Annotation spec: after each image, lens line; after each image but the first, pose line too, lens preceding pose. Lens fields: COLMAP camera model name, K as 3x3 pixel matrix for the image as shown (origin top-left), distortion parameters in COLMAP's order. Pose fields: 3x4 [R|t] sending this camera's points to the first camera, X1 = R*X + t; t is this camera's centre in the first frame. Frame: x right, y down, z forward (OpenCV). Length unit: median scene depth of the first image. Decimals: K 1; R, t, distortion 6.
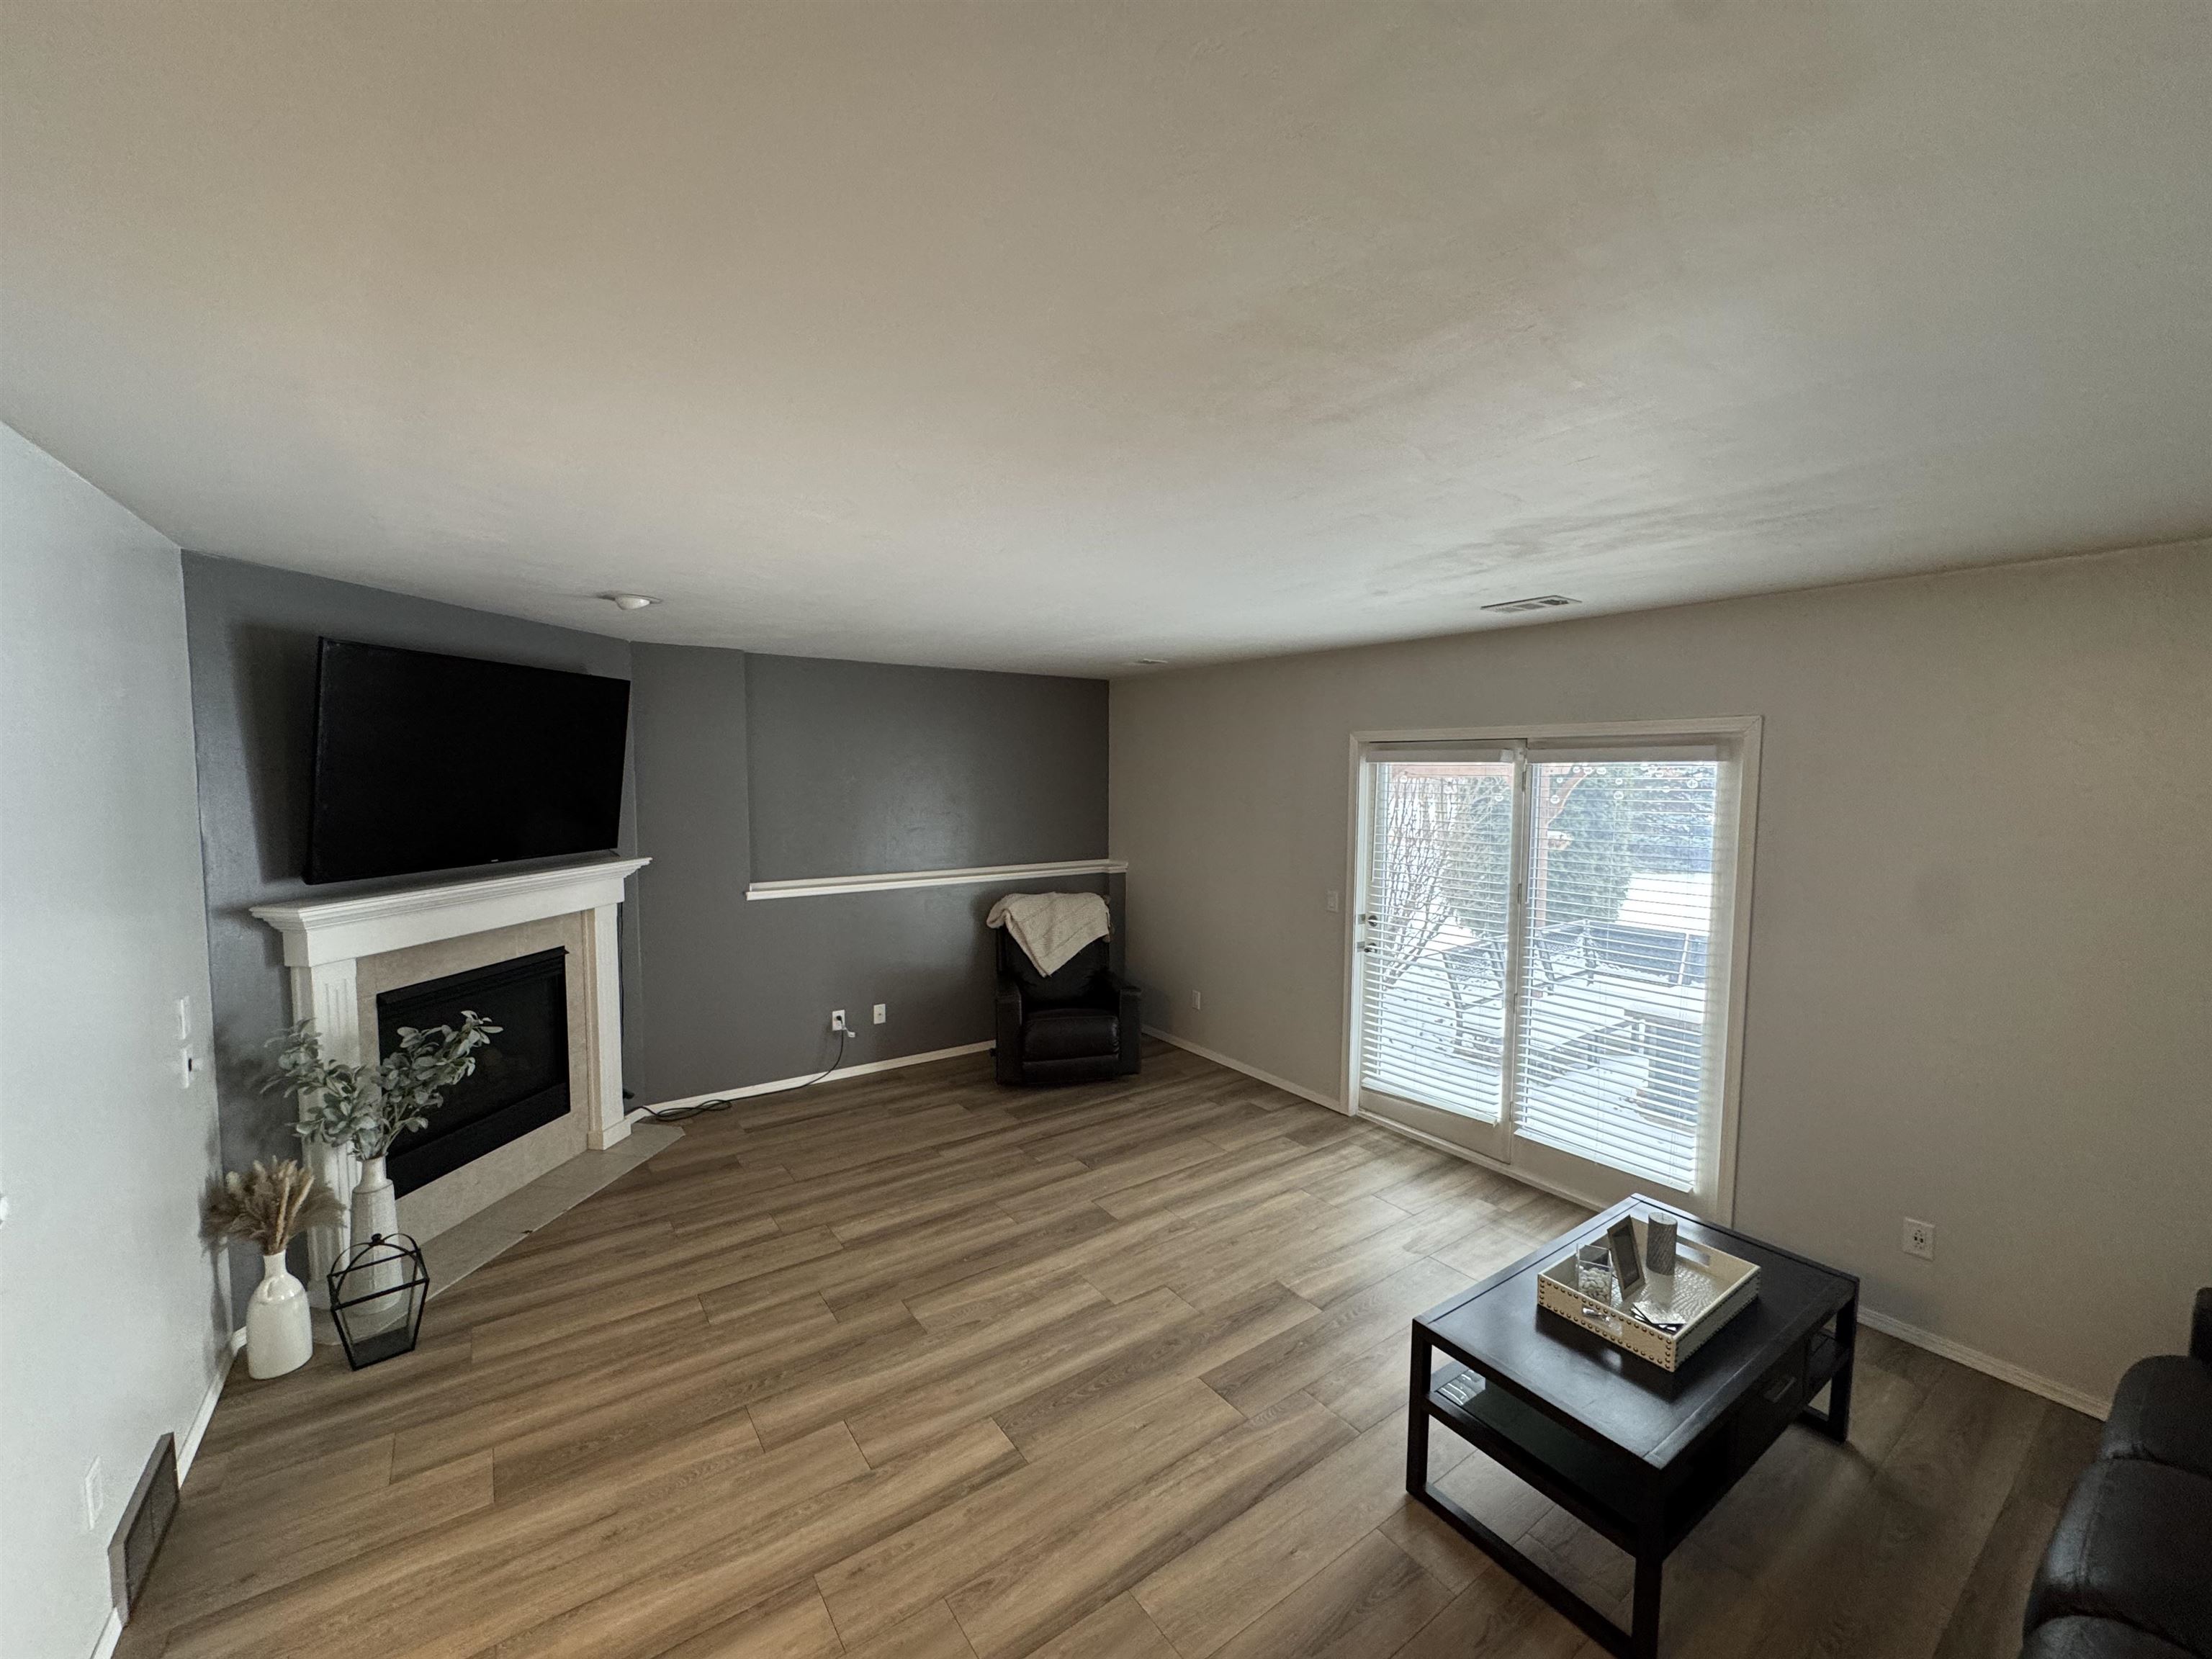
lens RADIAL K [[879.3, 0, 1108.8], [0, 879.3, 834.4], [0, 0, 1]] dist [-0.002662, 0.000884]
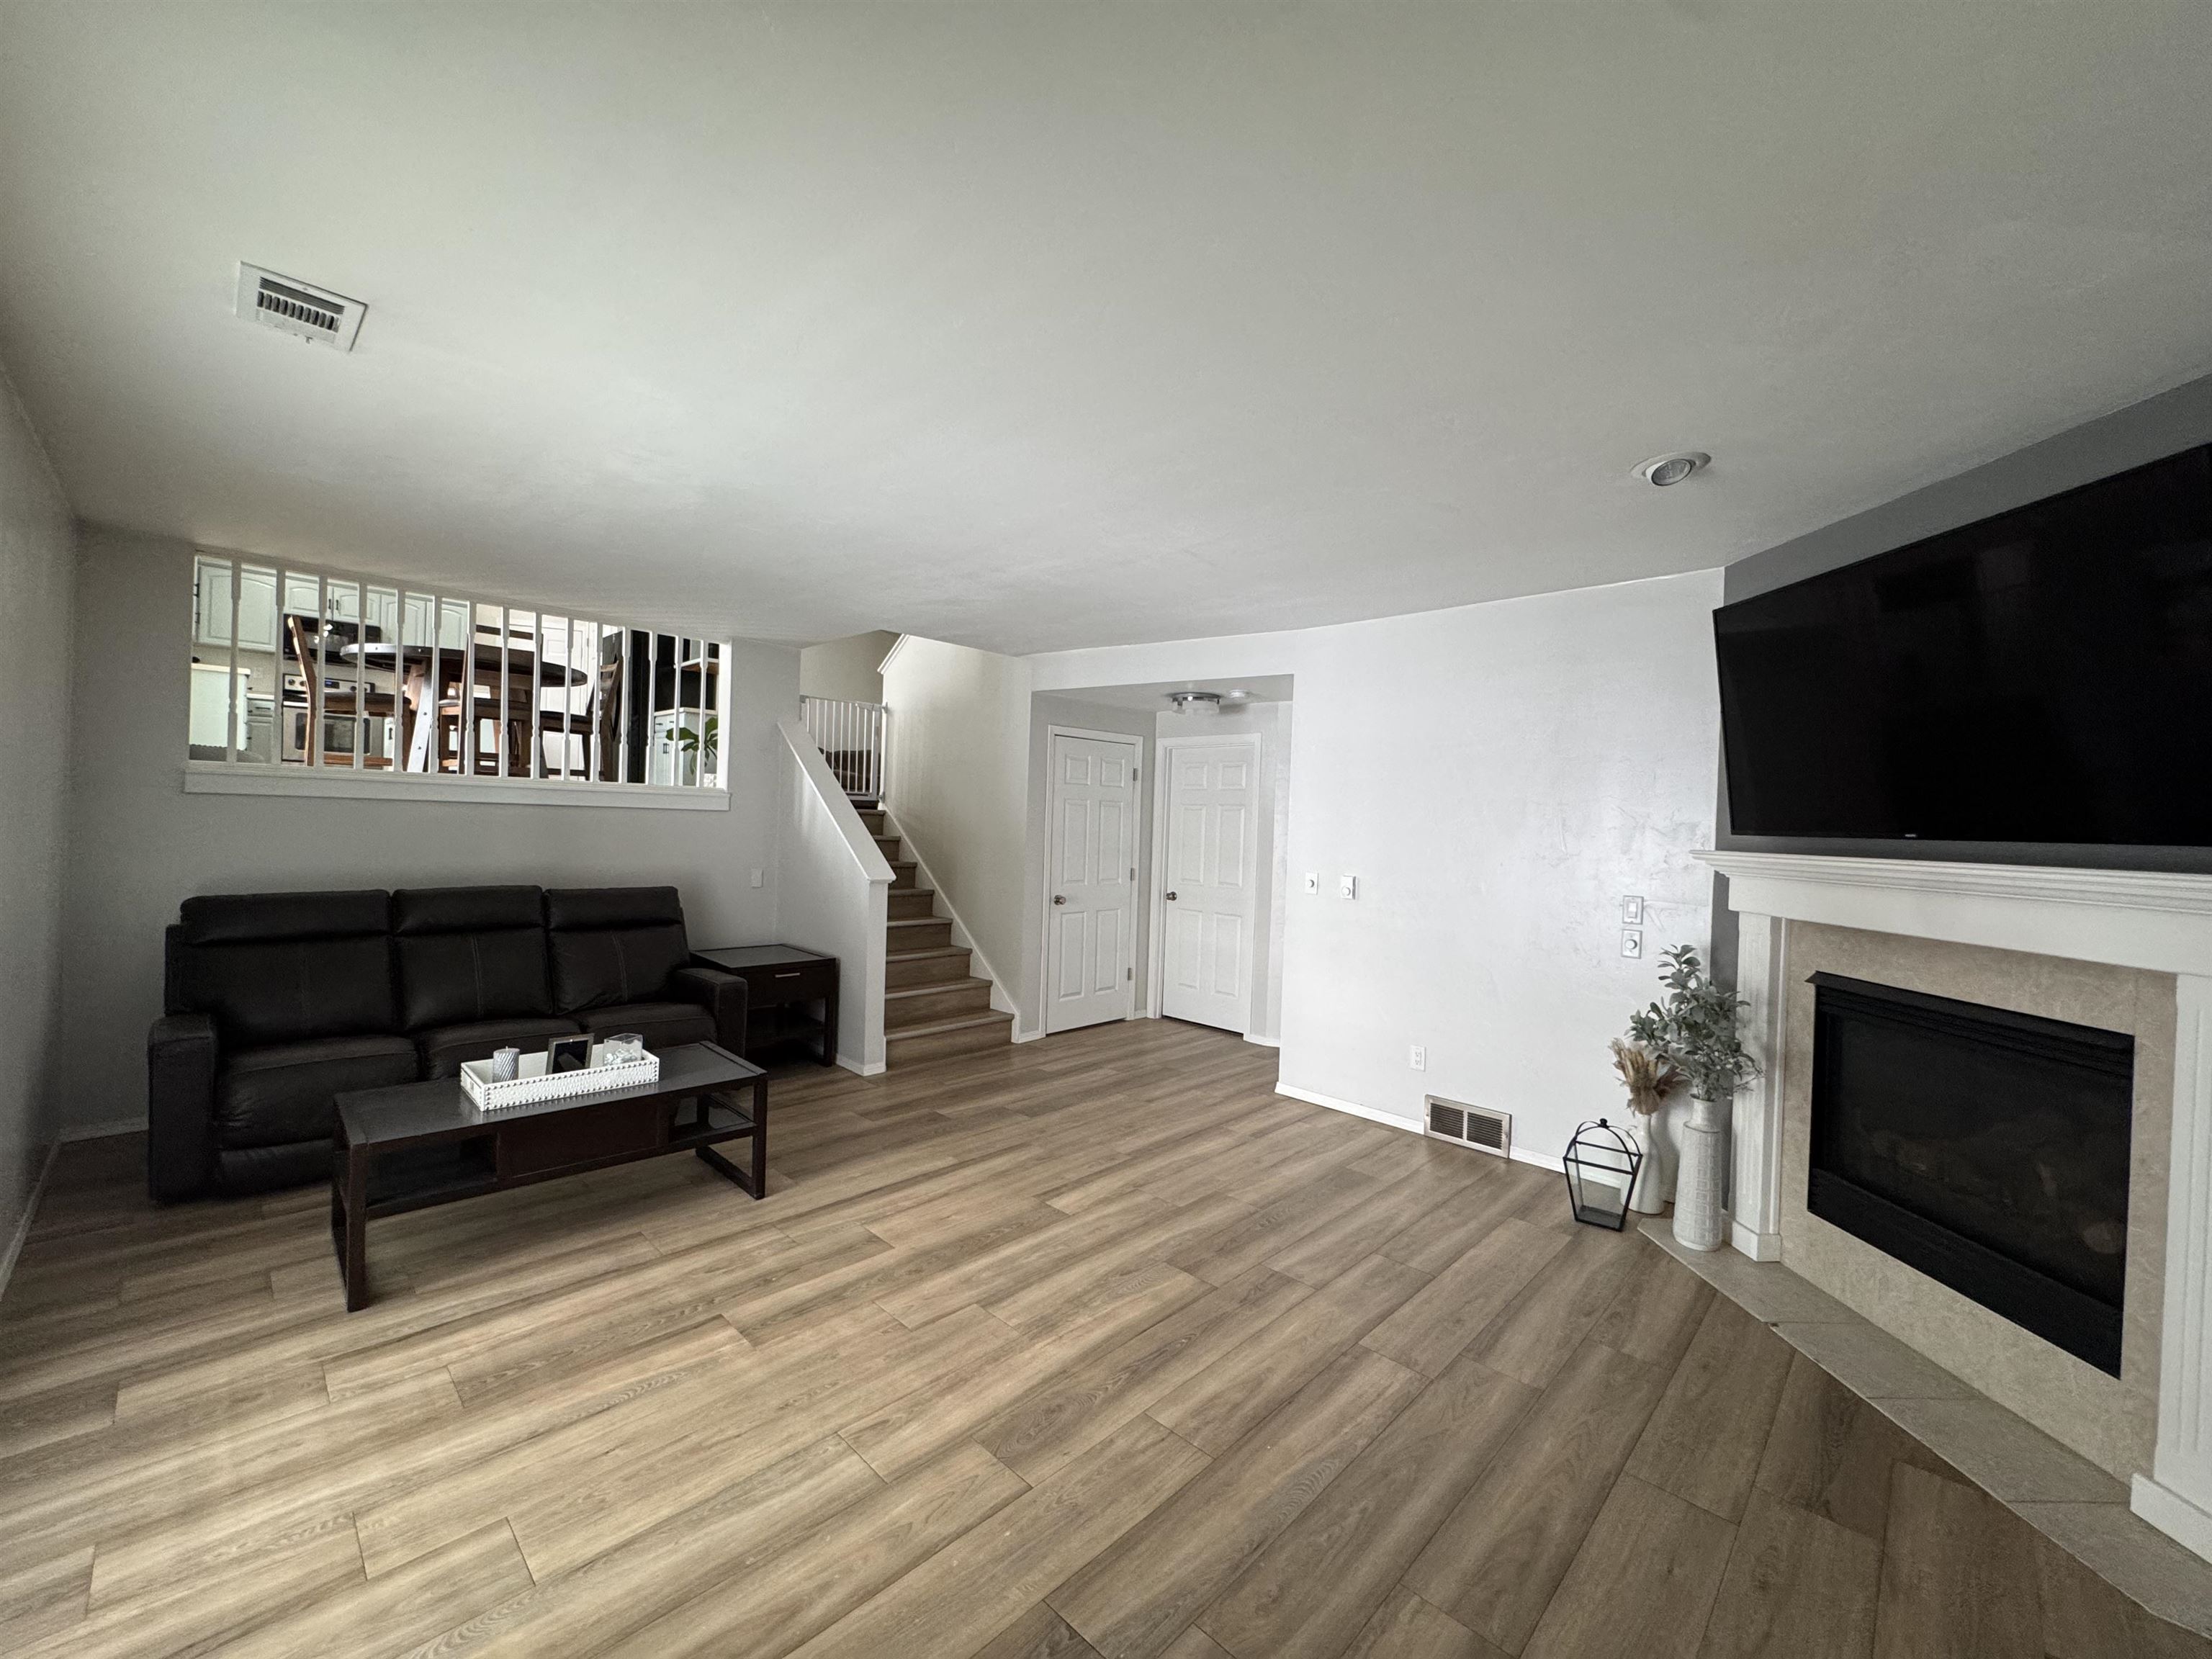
lens RADIAL K [[879.3, 0, 1099.9], [0, 879.3, 838.2], [0, 0, 1]] dist [-0.002662, 0.000884]
pose [[-0.984352, -0.037948, -0.172079, 0.046922], [-0.054153, 0.994425, 0.090477, 0.005016], [0.167686, 0.098380, -0.980919, 1.649501]]
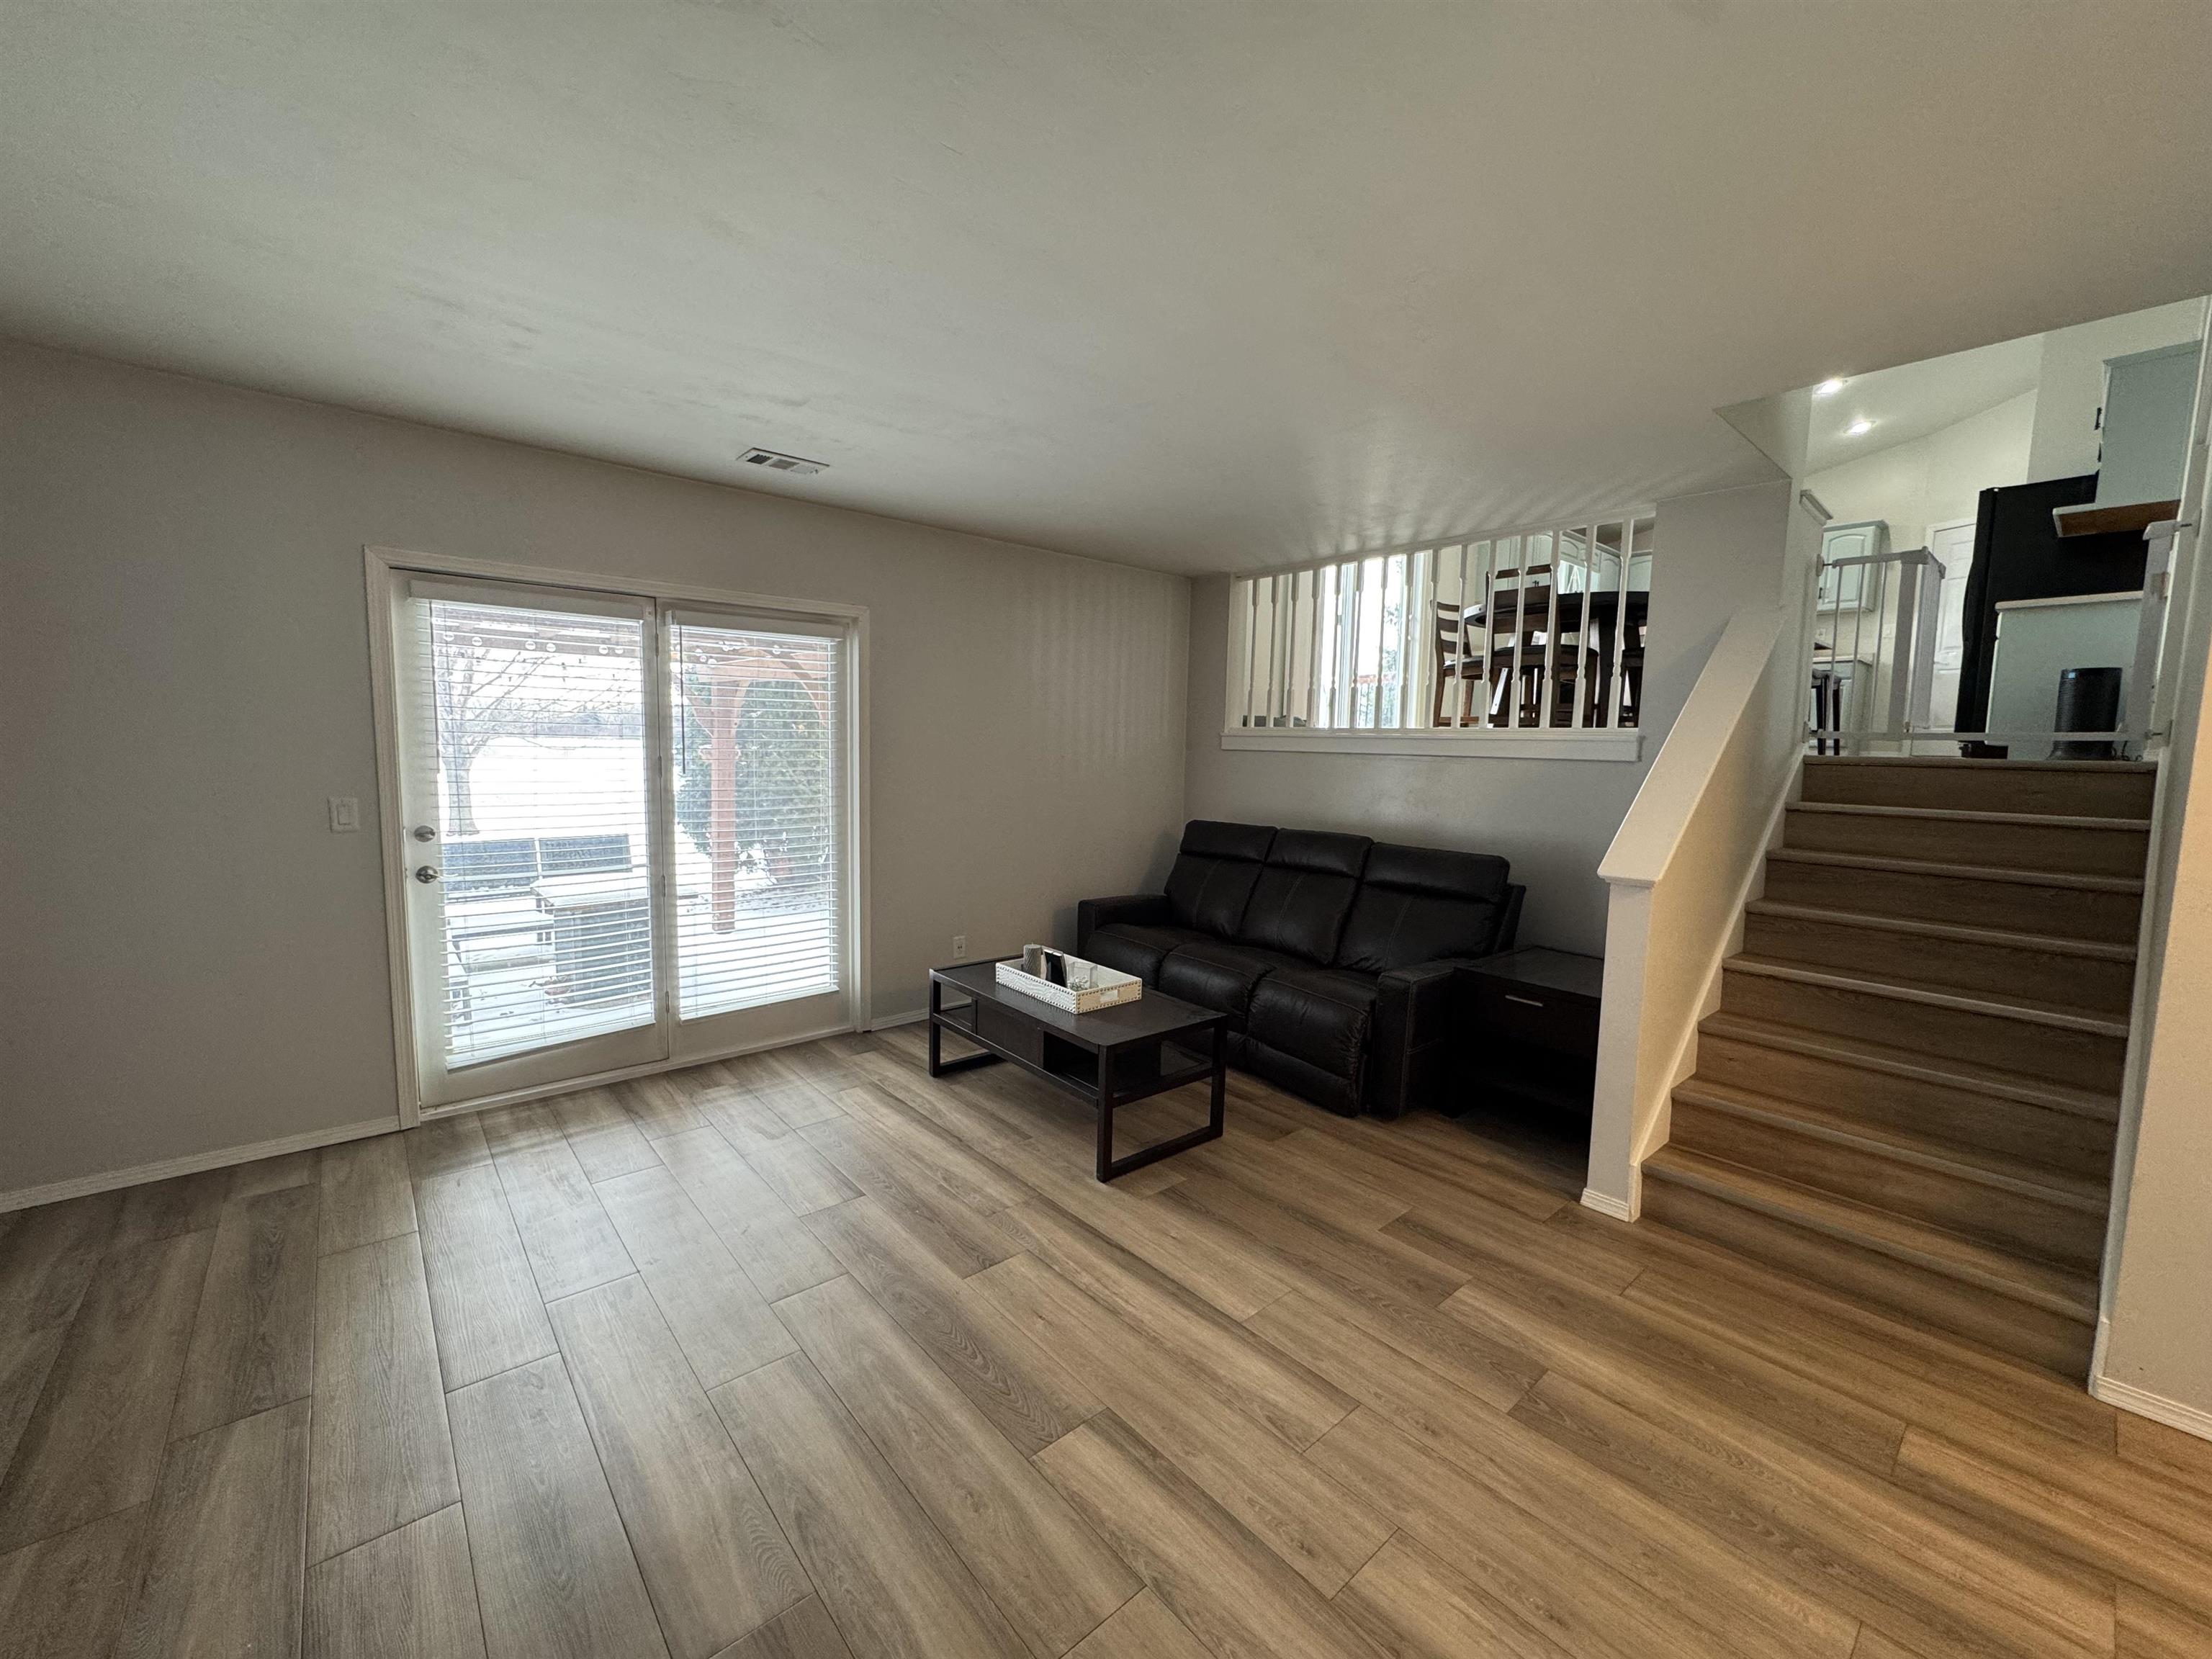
lens RADIAL K [[879.3, 0, 1102.0], [0, 879.3, 829.9], [0, 0, 1]] dist [-0.002662, 0.000884]
pose [[-0.089776, -0.107045, 0.990193, -0.590837], [0.053206, 0.992272, 0.112093, 0.063871], [-0.994540, 0.062747, -0.083386, 0.729143]]
